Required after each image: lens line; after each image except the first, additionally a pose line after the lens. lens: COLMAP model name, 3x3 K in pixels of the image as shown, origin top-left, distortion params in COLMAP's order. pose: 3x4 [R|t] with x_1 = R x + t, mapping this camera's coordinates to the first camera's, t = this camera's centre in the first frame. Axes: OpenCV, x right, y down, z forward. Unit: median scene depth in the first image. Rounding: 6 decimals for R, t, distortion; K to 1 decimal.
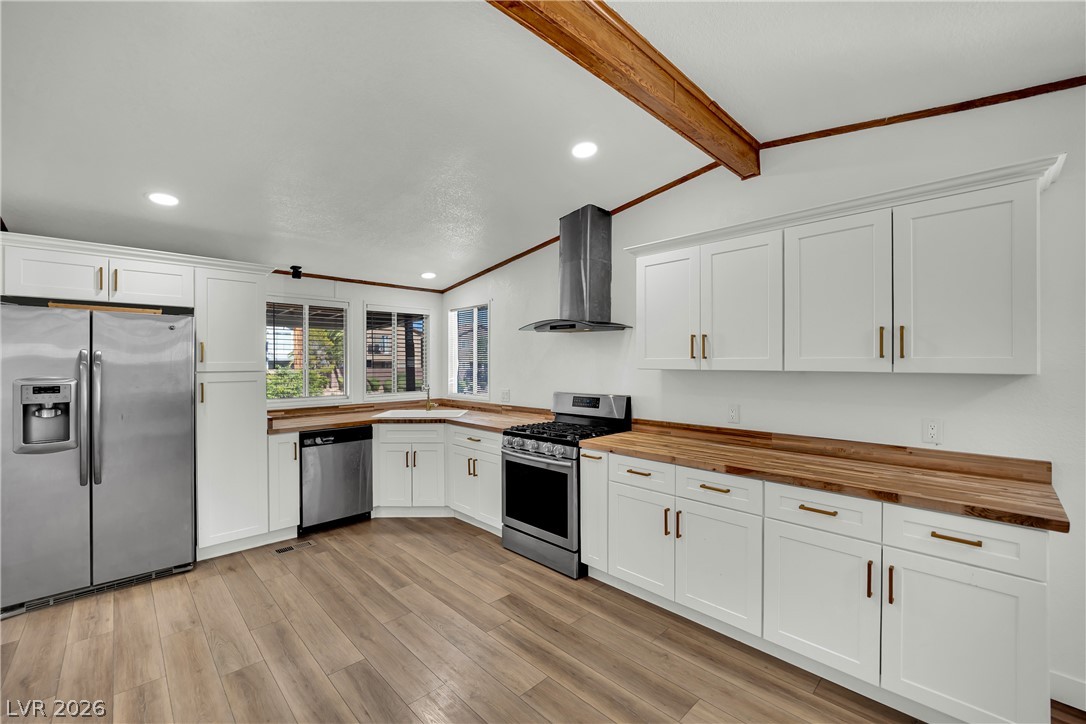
lens RADIAL K [[450.8, 0, 543.0], [0, 450.8, 362.0], [0, 0, 1]] dist [-0.007854, -0.000441]
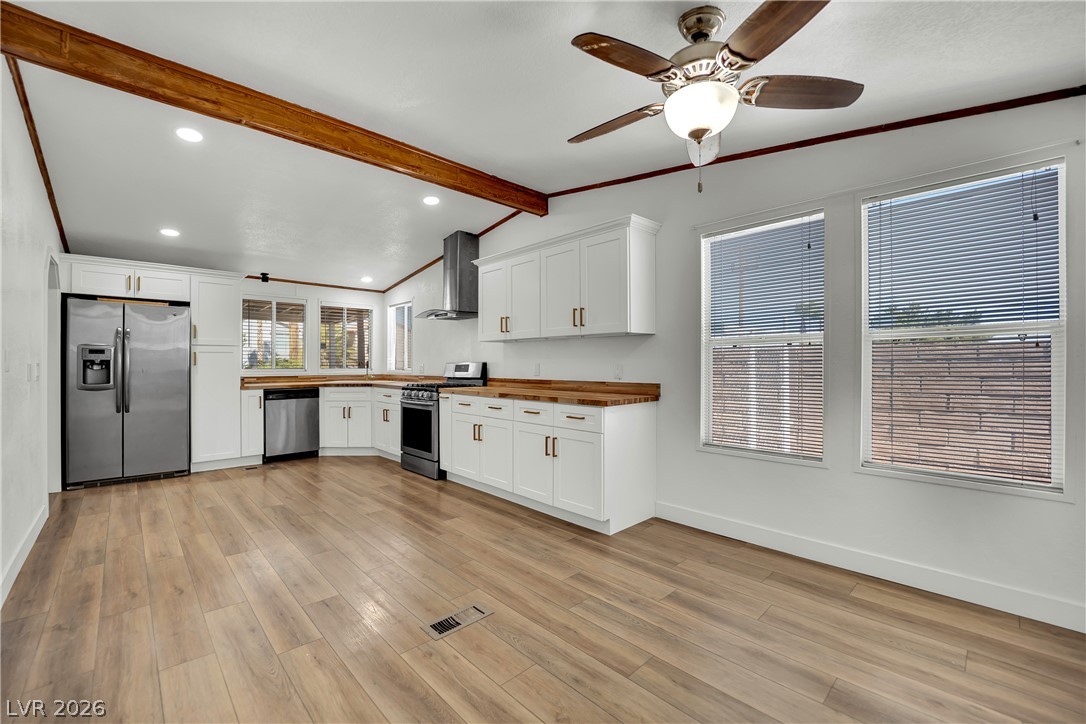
lens RADIAL K [[450.8, 0, 543.0], [0, 450.8, 362.0], [0, 0, 1]] dist [-0.007854, -0.000441]
pose [[0.999892, 0.000062, -0.014677, 0.427137], [-0.000141, 0.999985, -0.005389, 0.088862], [0.014676, 0.005391, 0.999878, -0.483257]]
